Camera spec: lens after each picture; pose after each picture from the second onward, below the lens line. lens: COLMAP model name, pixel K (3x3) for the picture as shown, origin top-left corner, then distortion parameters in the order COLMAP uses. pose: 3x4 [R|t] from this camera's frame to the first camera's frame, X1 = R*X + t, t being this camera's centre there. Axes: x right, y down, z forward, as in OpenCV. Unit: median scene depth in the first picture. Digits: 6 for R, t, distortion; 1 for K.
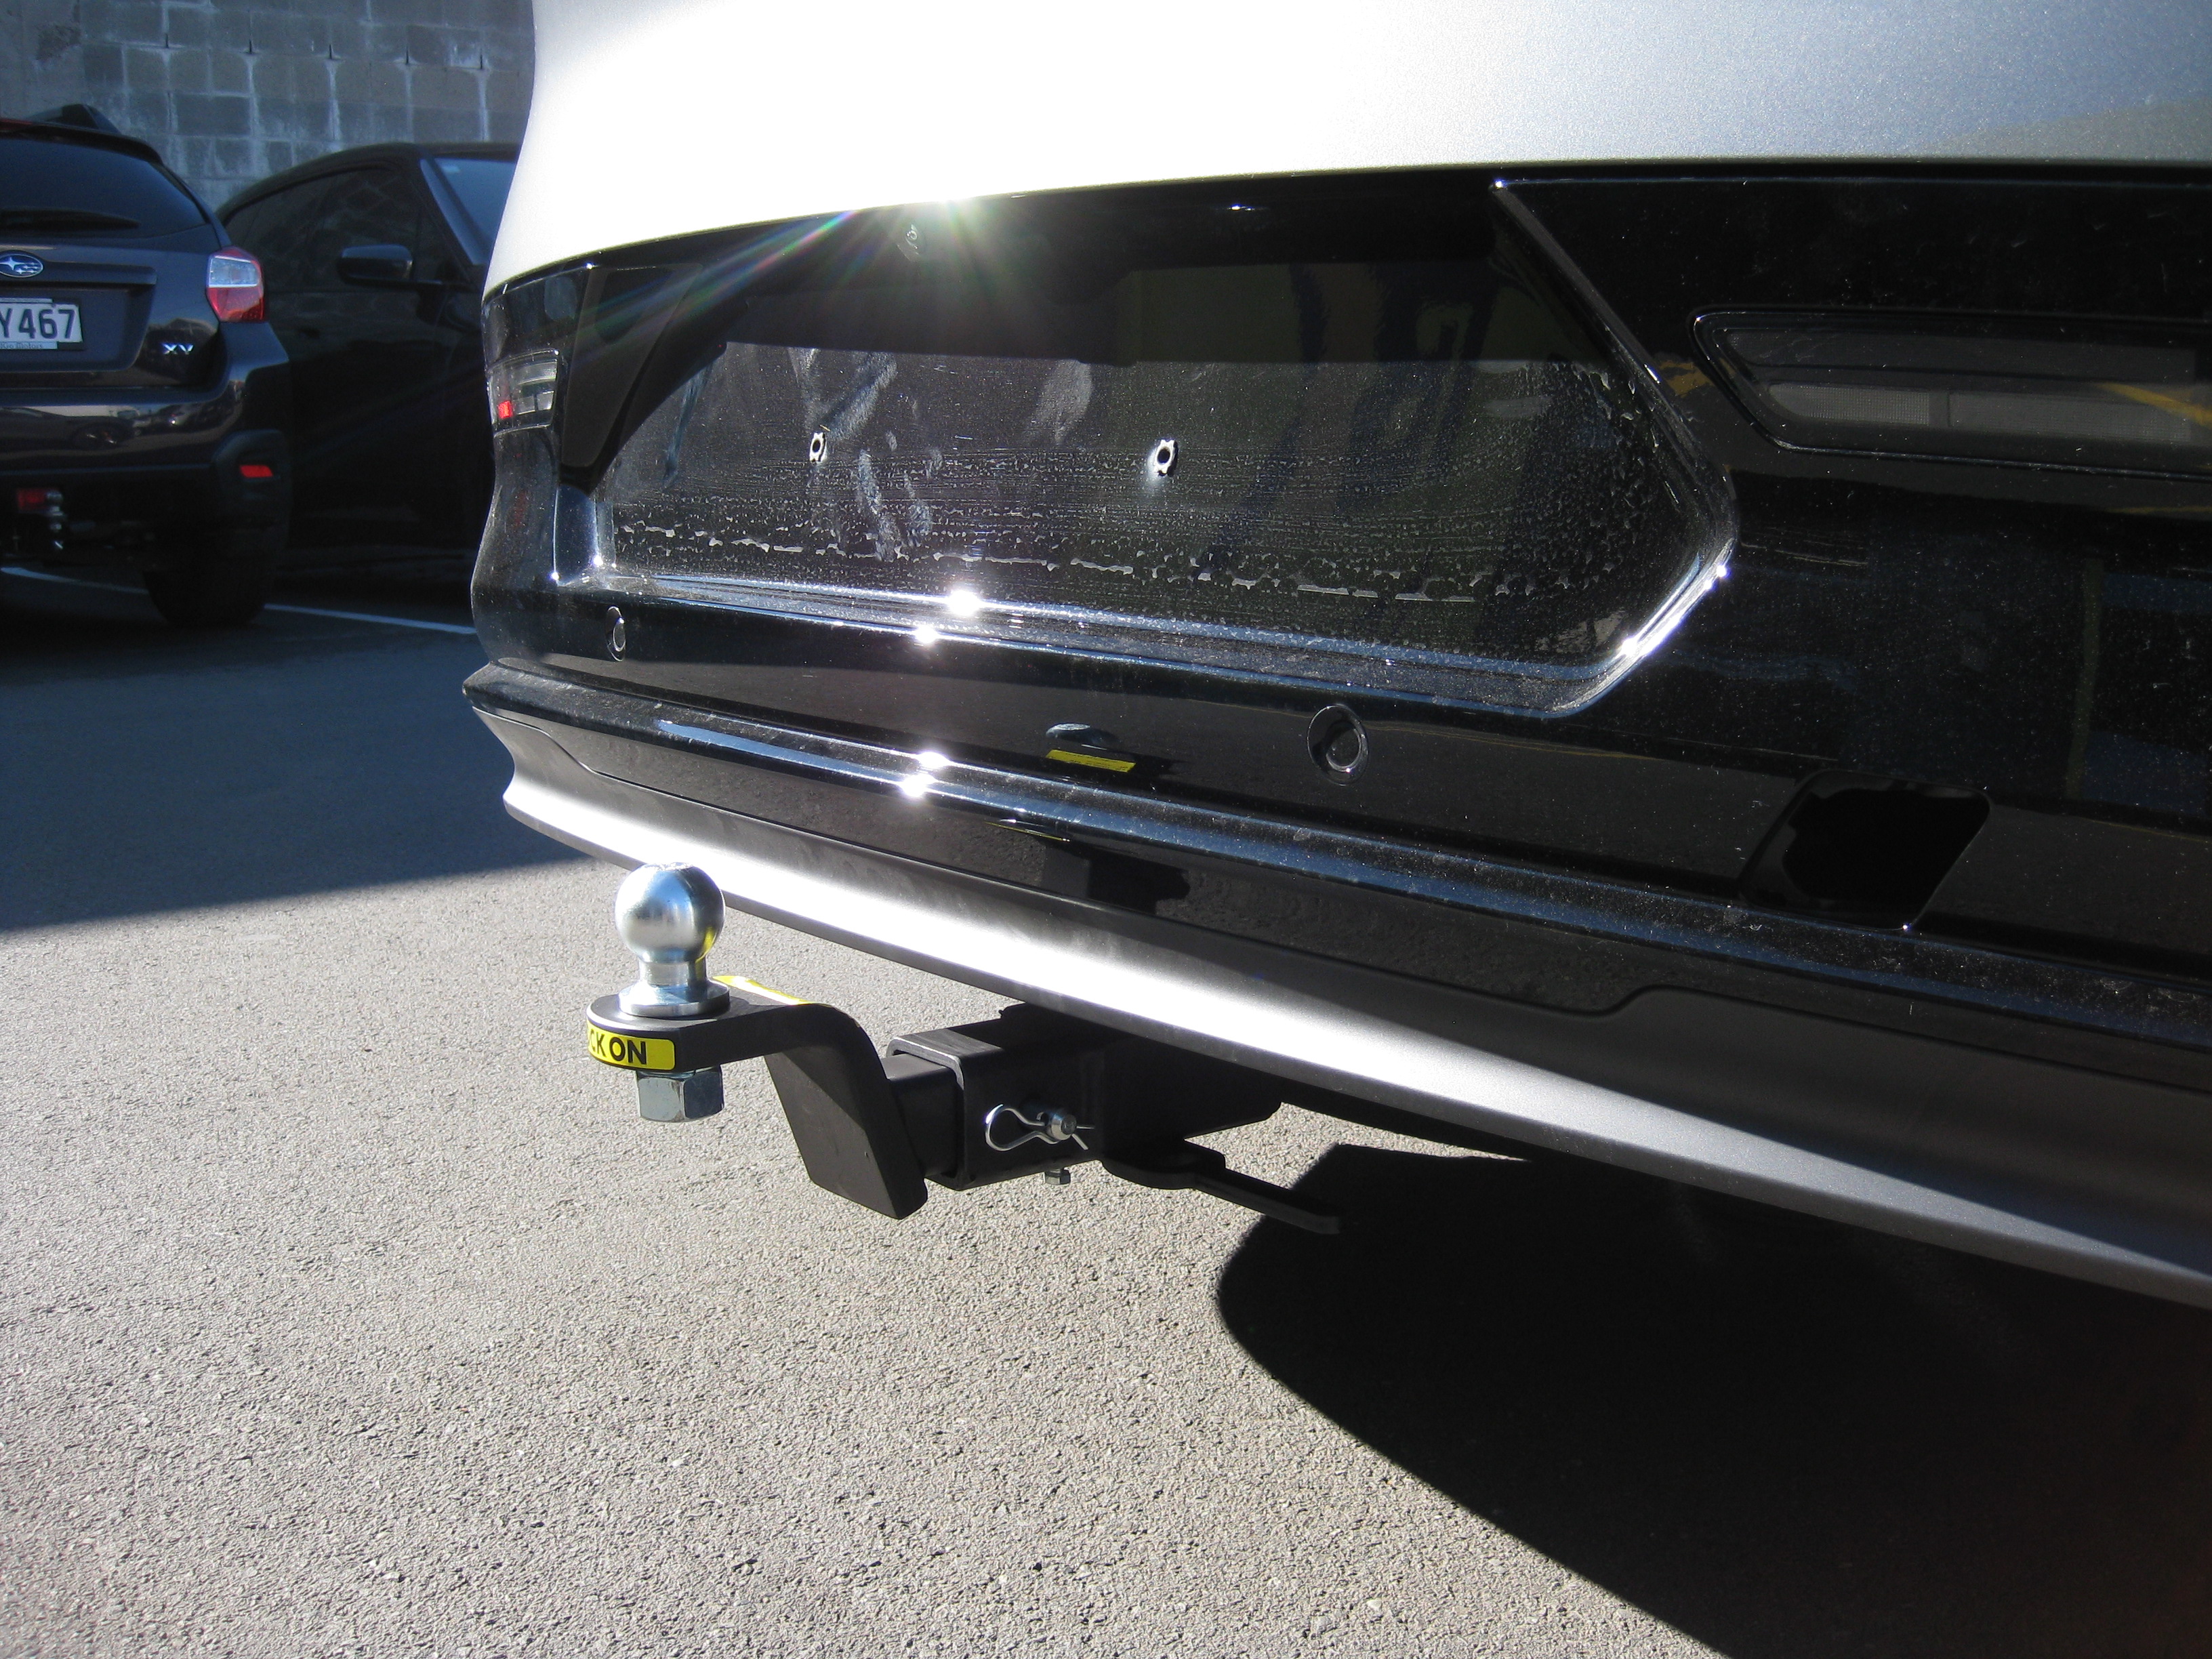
lens RADIAL K [[2451.3, 0, 1106.0], [0, 2451.3, 829.5], [0, 0, 1]] dist [-0.155224, -0.002080]
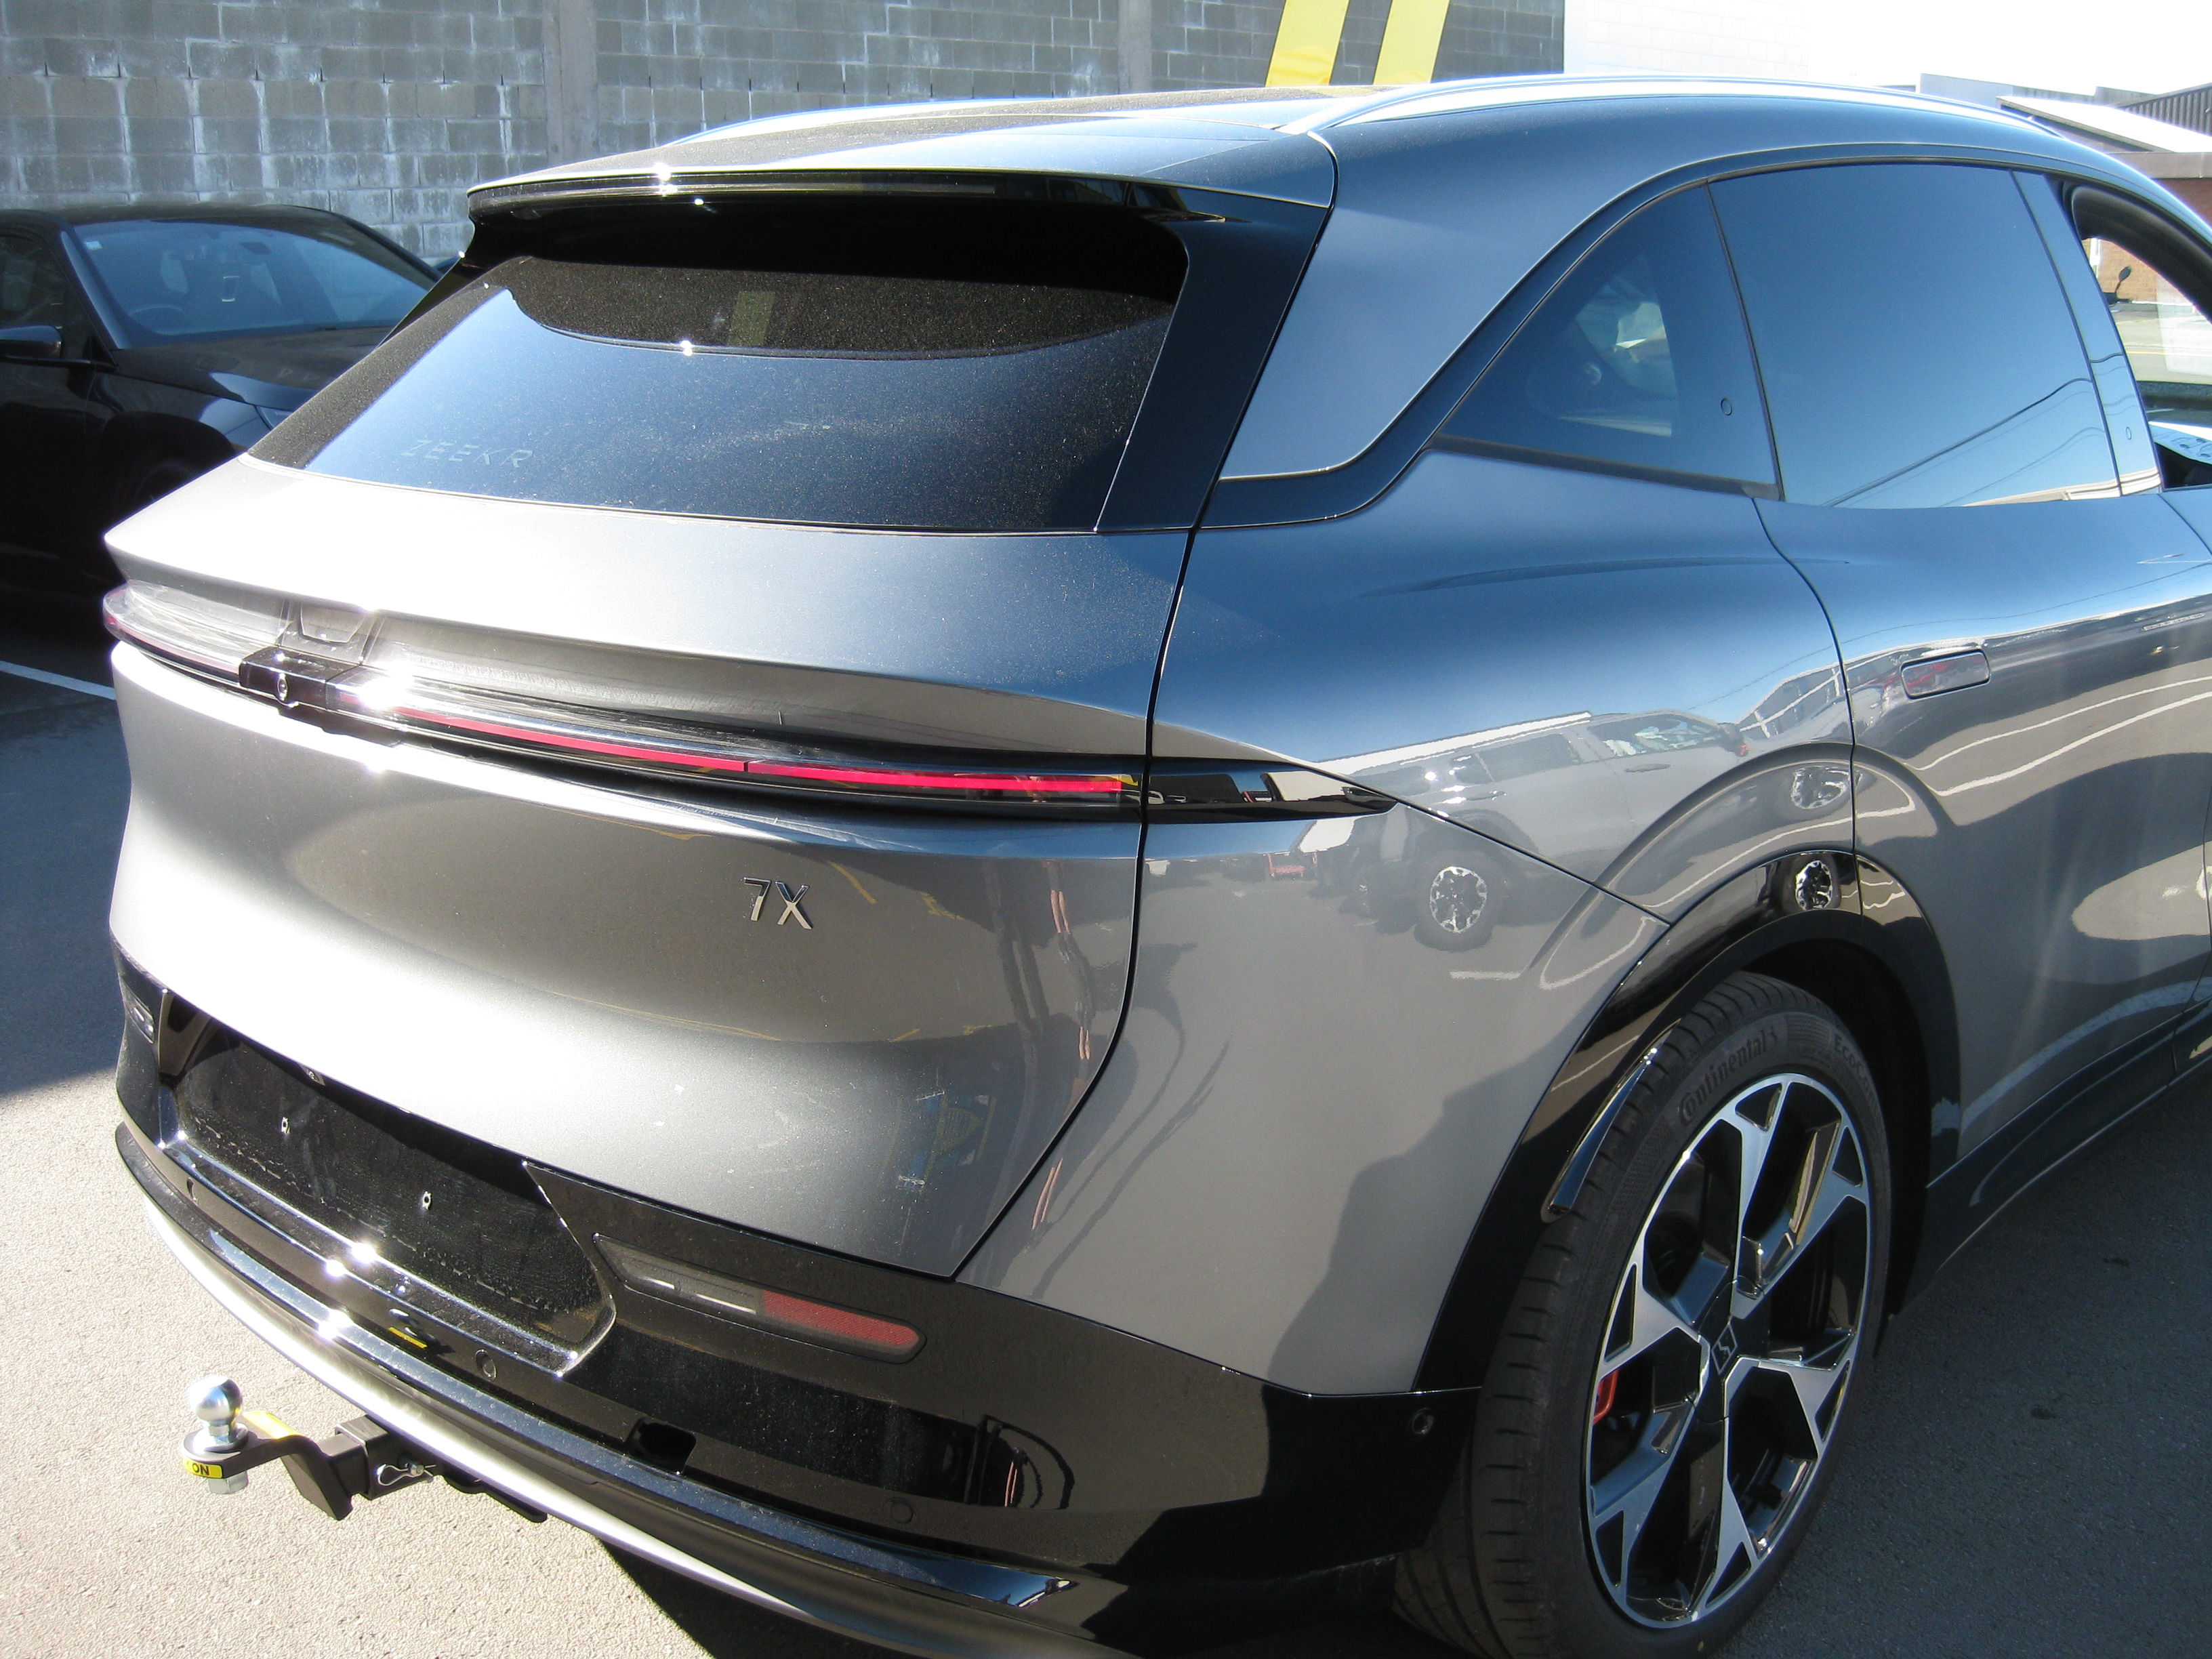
lens RADIAL K [[2488.4, 0, 1106.0], [0, 2488.4, 829.5], [0, 0, 1]] dist [-0.173500, 0.130132]
pose [[0.992852, -0.030742, 0.115323, 0.296696], [0.021952, 0.996810, 0.076737, -0.492594], [-0.117314, -0.073657, 0.990360, -0.939496]]
